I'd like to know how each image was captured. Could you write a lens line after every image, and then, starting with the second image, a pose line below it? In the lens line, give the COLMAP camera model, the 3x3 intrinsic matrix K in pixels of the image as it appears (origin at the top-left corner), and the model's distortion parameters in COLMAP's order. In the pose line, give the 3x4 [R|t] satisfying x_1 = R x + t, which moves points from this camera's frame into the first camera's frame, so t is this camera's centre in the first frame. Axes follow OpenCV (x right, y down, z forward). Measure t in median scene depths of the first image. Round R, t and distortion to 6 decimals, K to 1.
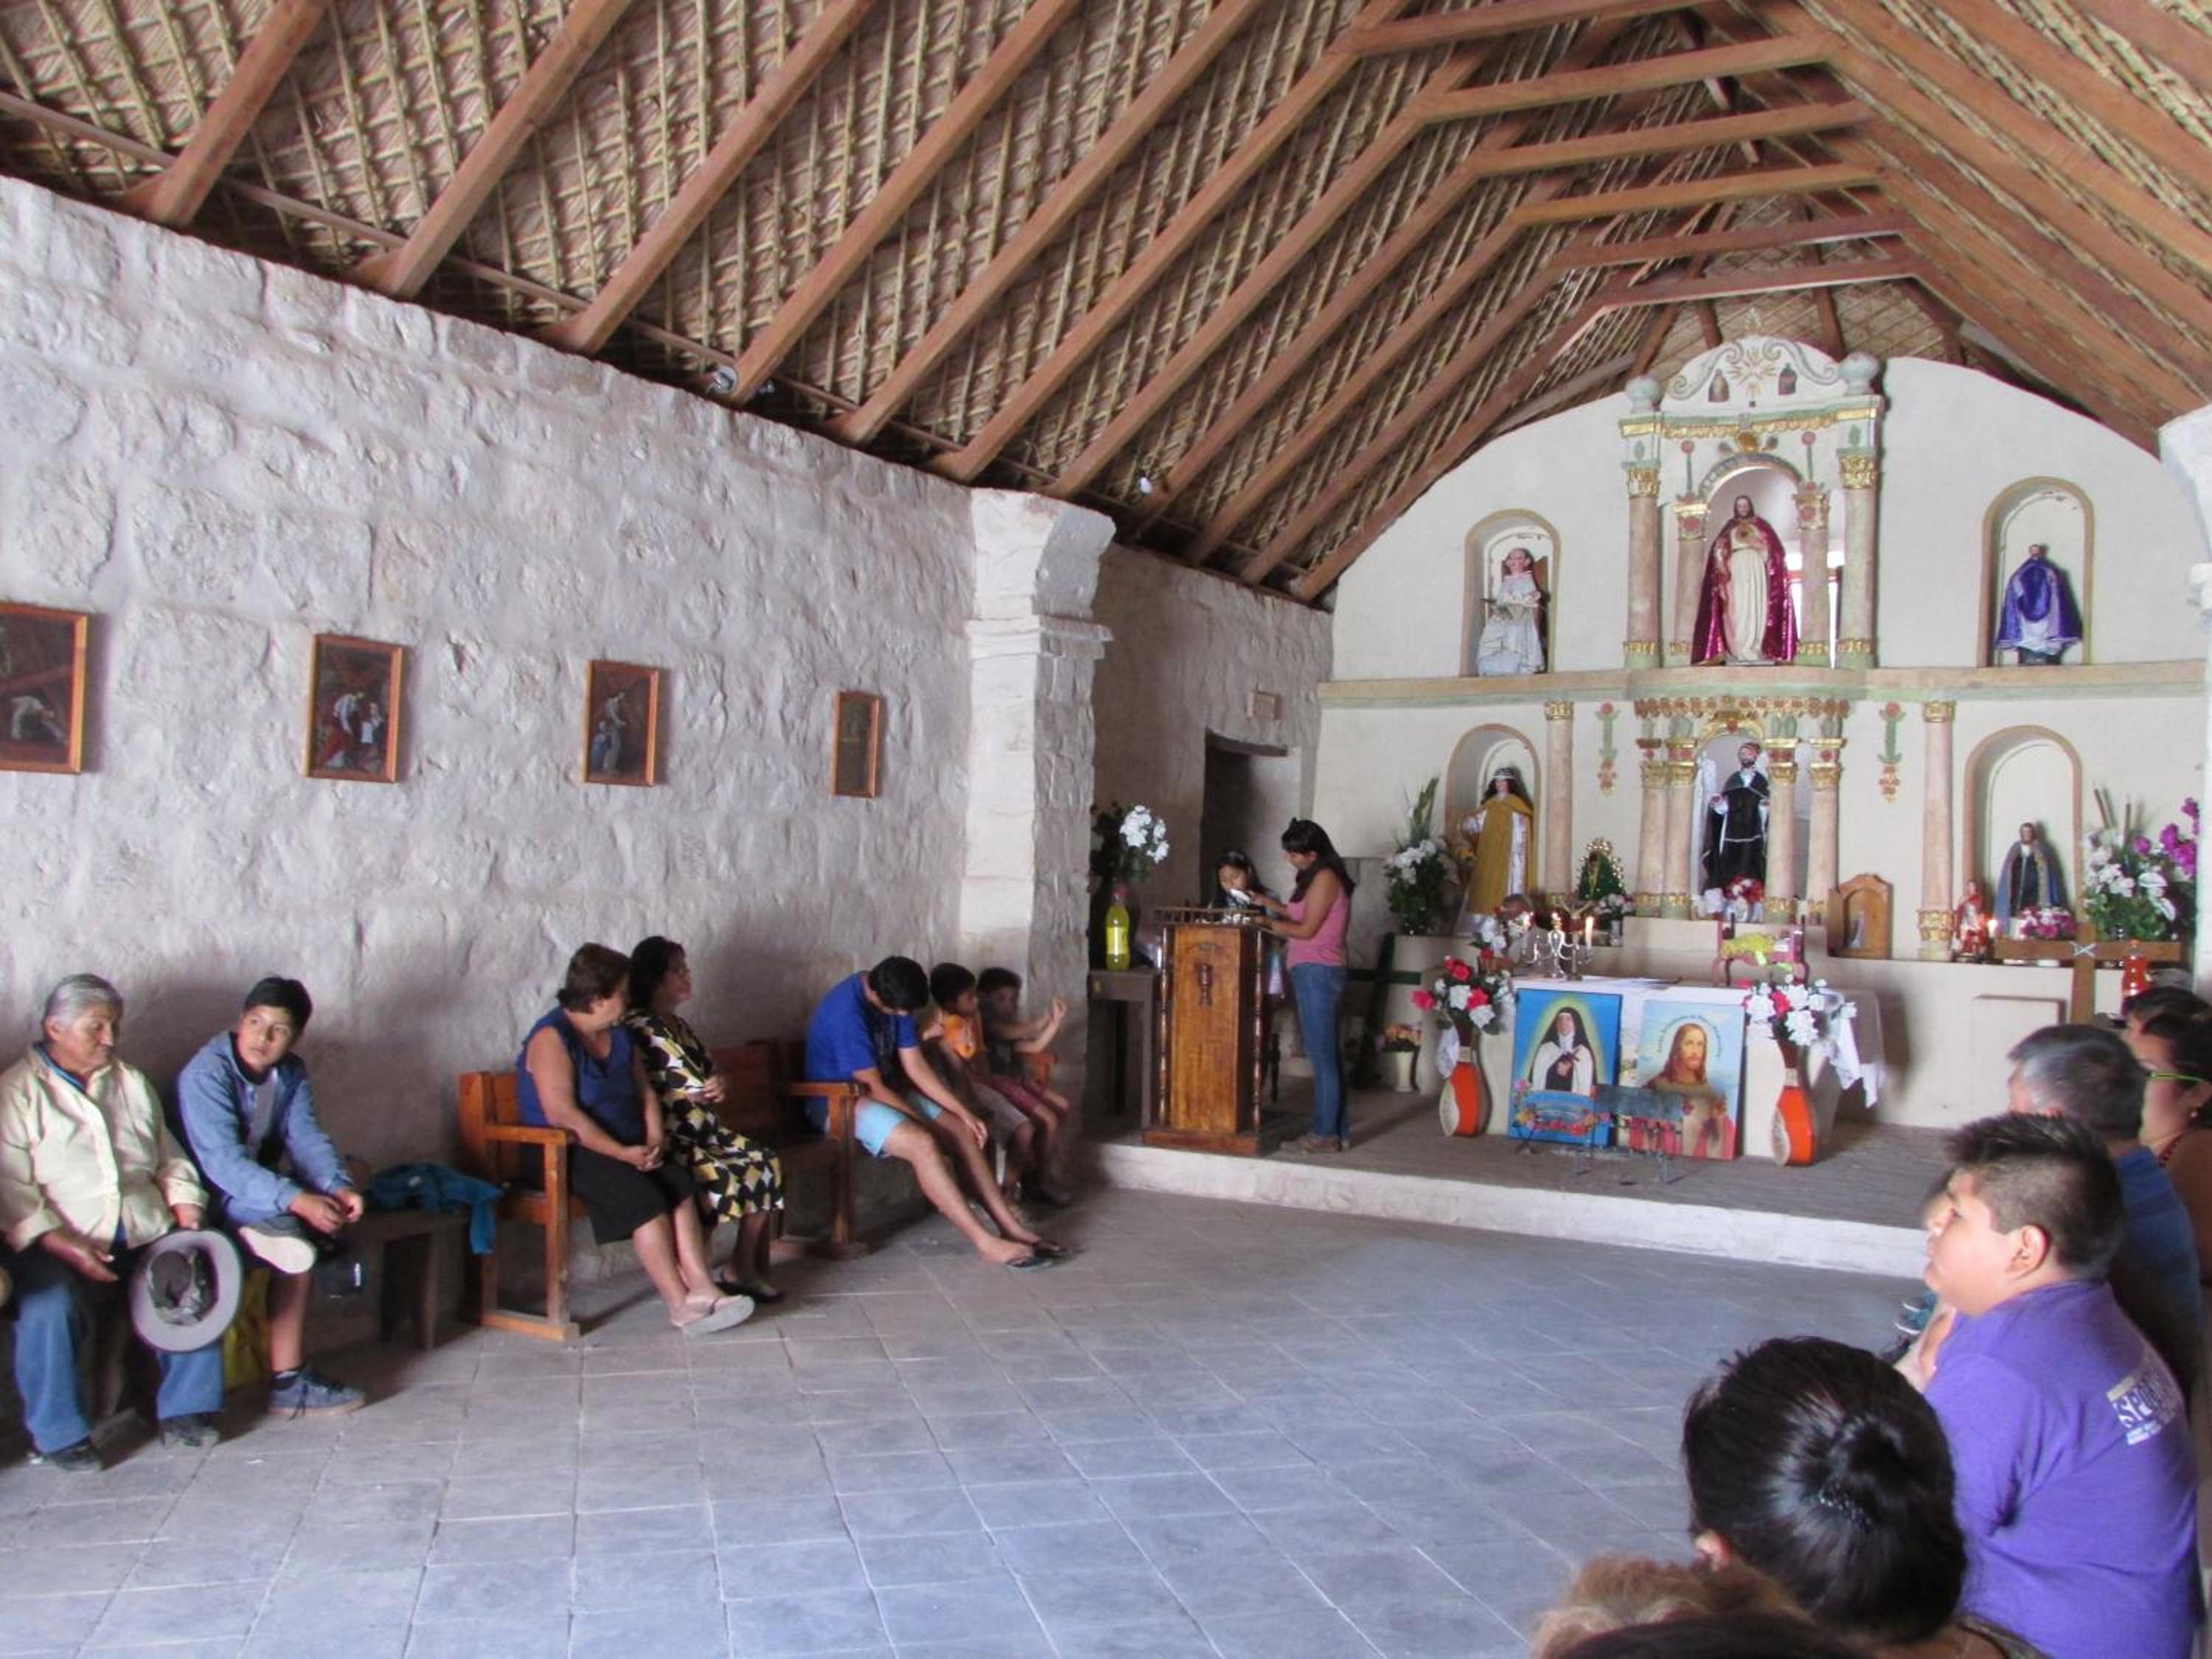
lens RADIAL K [[1569.0, 0, 1123.4], [0, 1569.0, 835.0], [0, 0, 1]] dist [-0.078637, 0.082360]
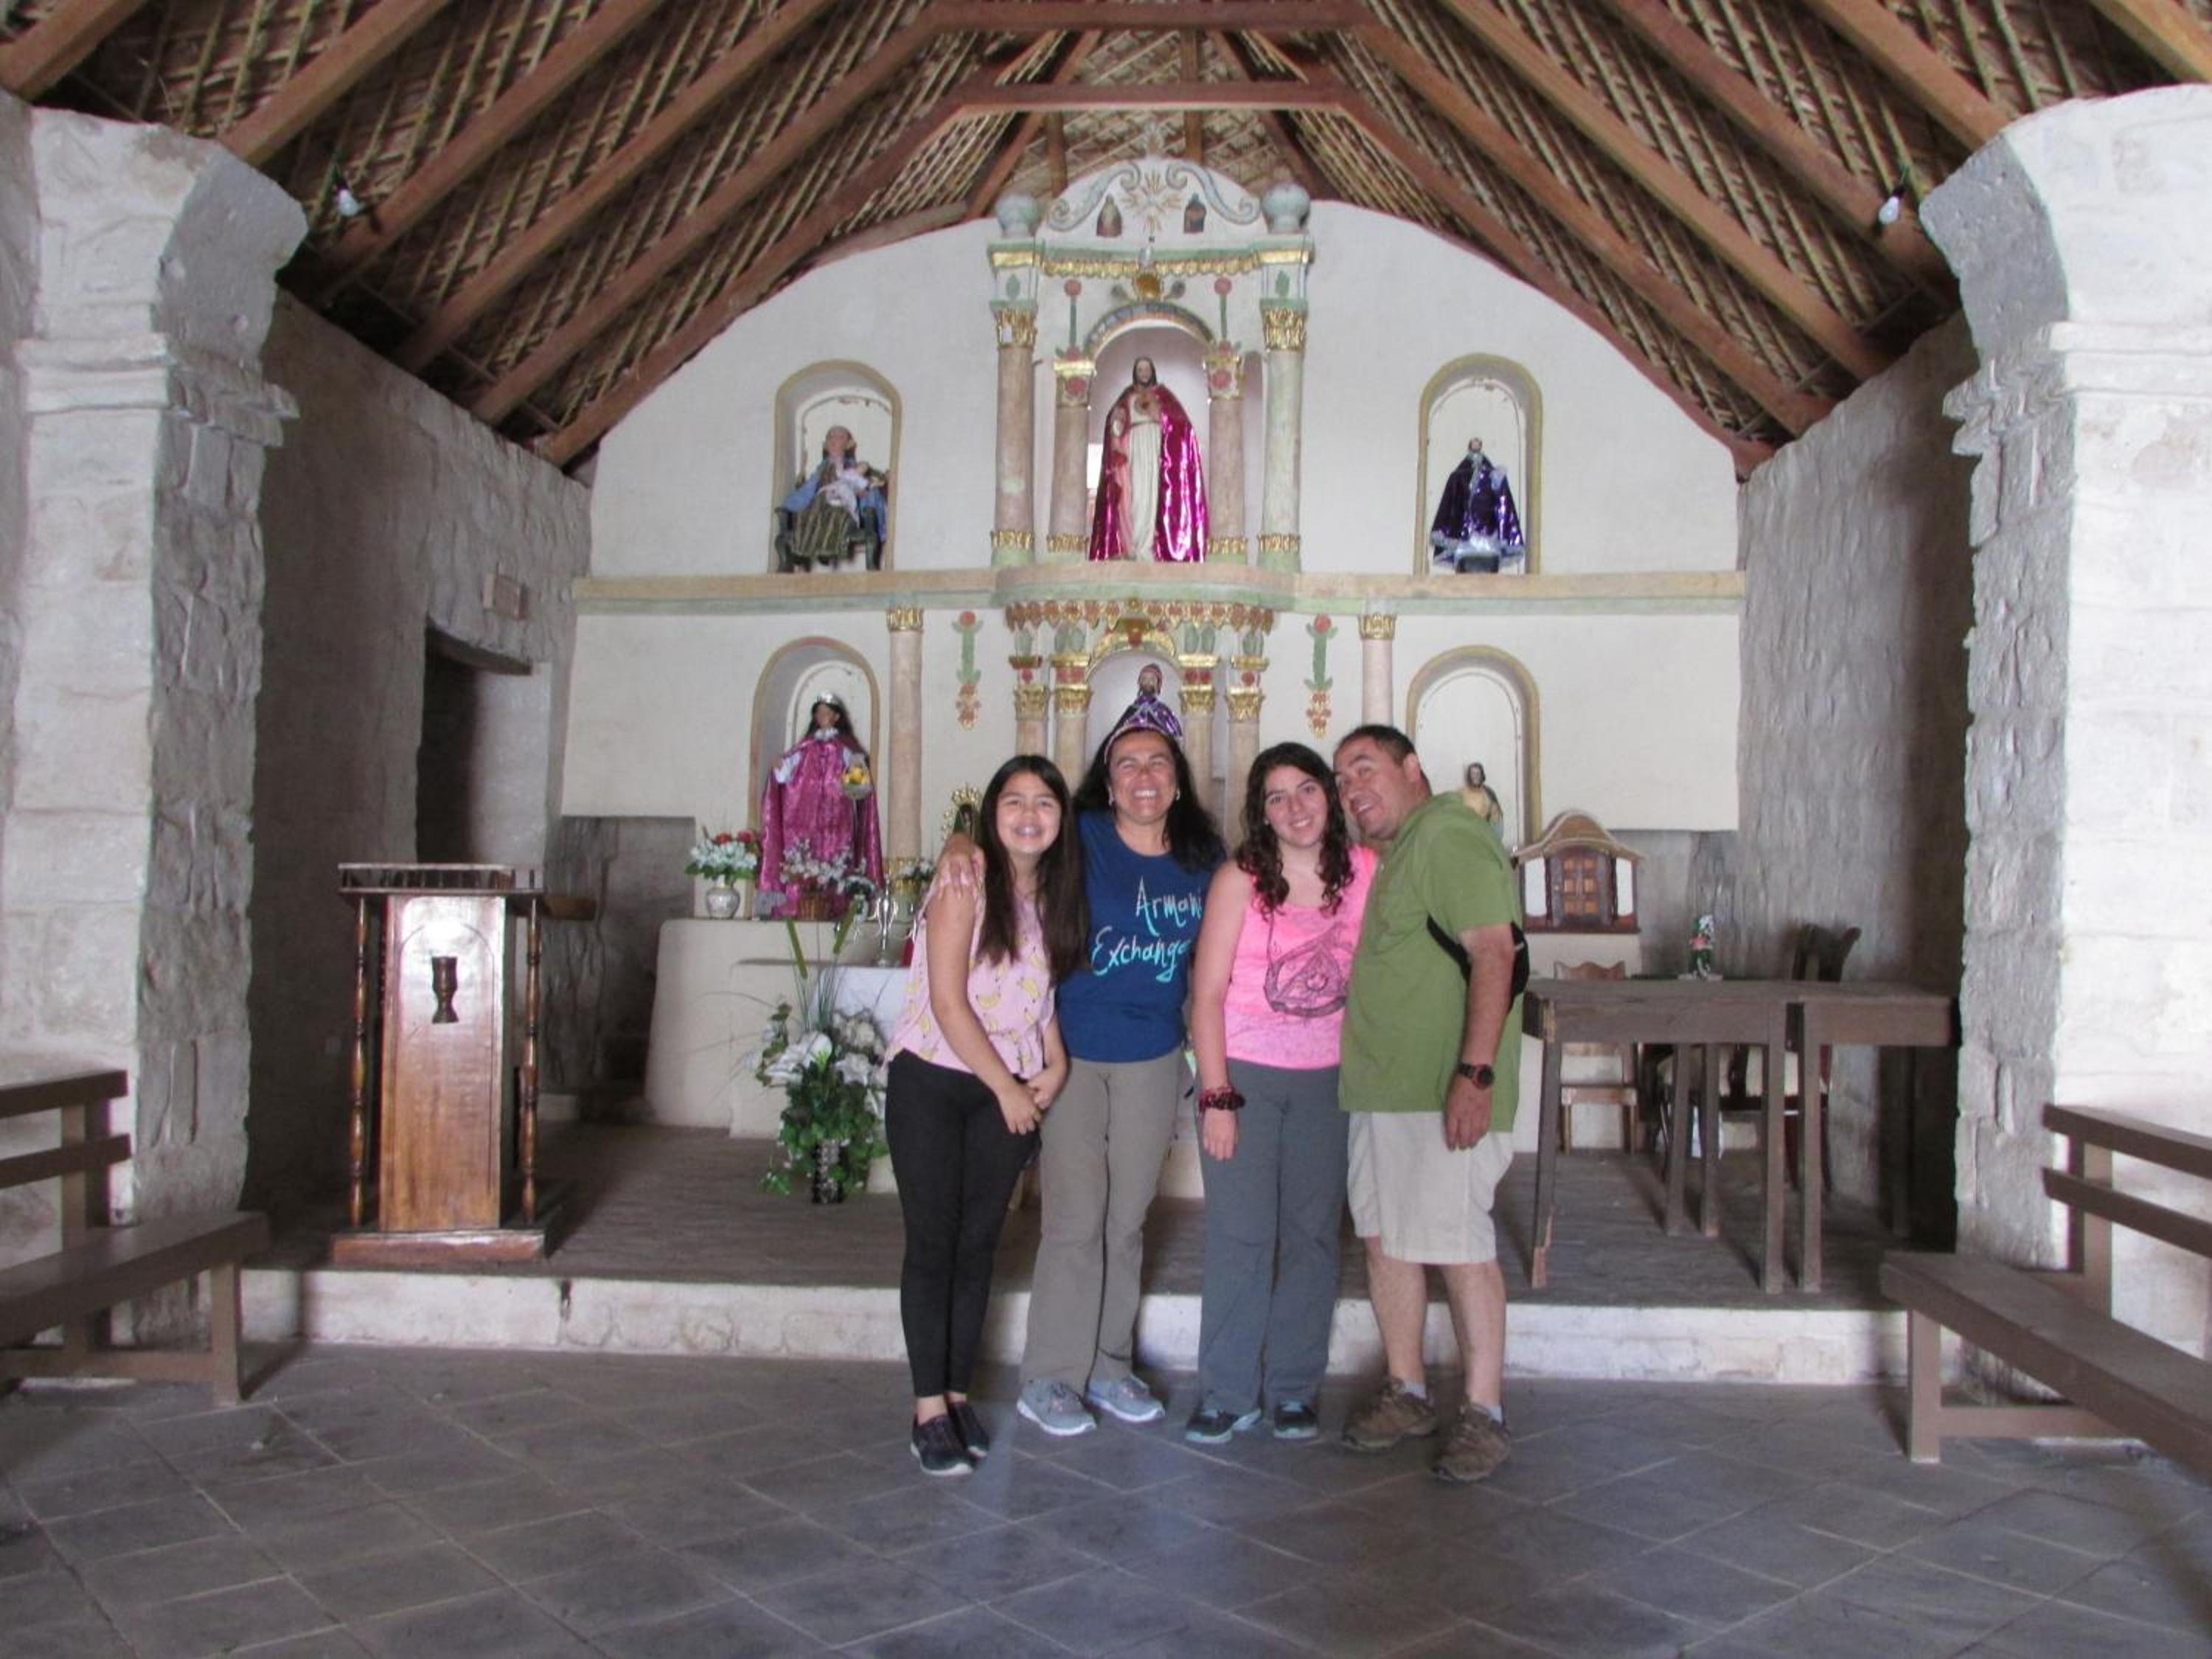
lens RADIAL K [[1831.5, 0, 1103.6], [0, 1831.5, 797.5], [0, 0, 1]] dist [-0.101122, 0.087796]
pose [[0.906156, 0.002705, 0.422936, -0.011848], [0.001466, 0.999953, -0.009537, 0.018023], [-0.422942, 0.009262, 0.906109, 0.169895]]
